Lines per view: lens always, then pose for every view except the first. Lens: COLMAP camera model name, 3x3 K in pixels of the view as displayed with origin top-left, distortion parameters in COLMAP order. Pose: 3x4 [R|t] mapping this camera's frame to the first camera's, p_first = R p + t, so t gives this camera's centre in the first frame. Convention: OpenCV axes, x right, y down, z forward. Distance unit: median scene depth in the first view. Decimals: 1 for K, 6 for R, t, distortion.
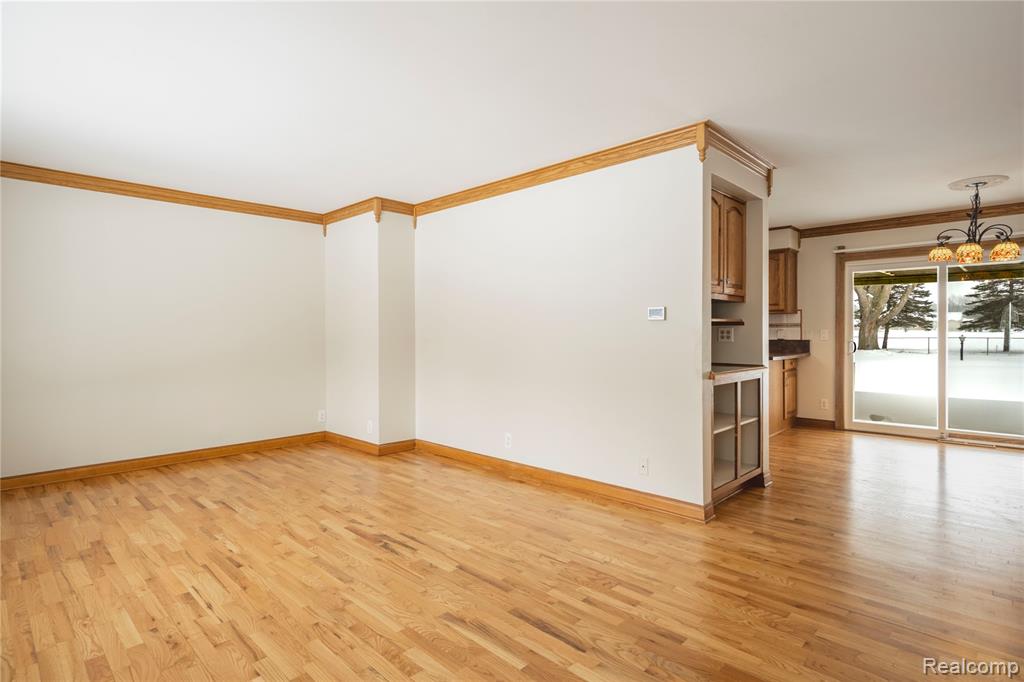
lens RADIAL K [[531.2, 0, 523.1], [0, 531.2, 334.3], [0, 0, 1]] dist [-0.010393, 0.004730]
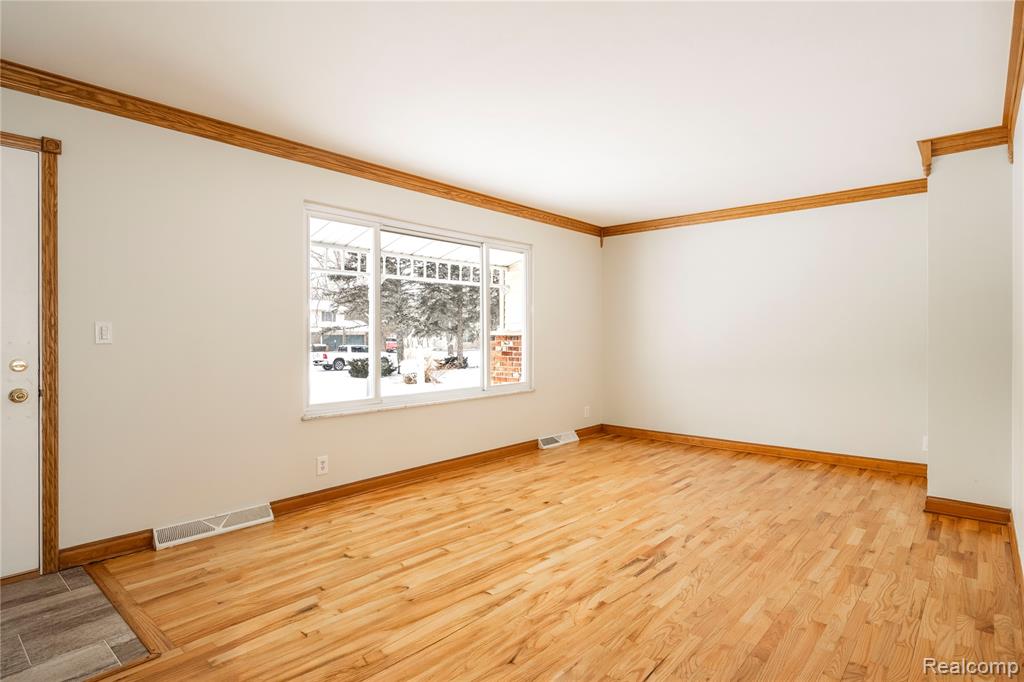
lens RADIAL K [[531.2, 0, 529.6], [0, 531.2, 335.5], [0, 0, 1]] dist [-0.010393, 0.004730]
pose [[0.048931, 0.002810, -0.998798, 0.328242], [-0.002620, 0.999993, 0.002685, -0.002480], [0.998799, 0.002486, 0.048938, 0.367914]]
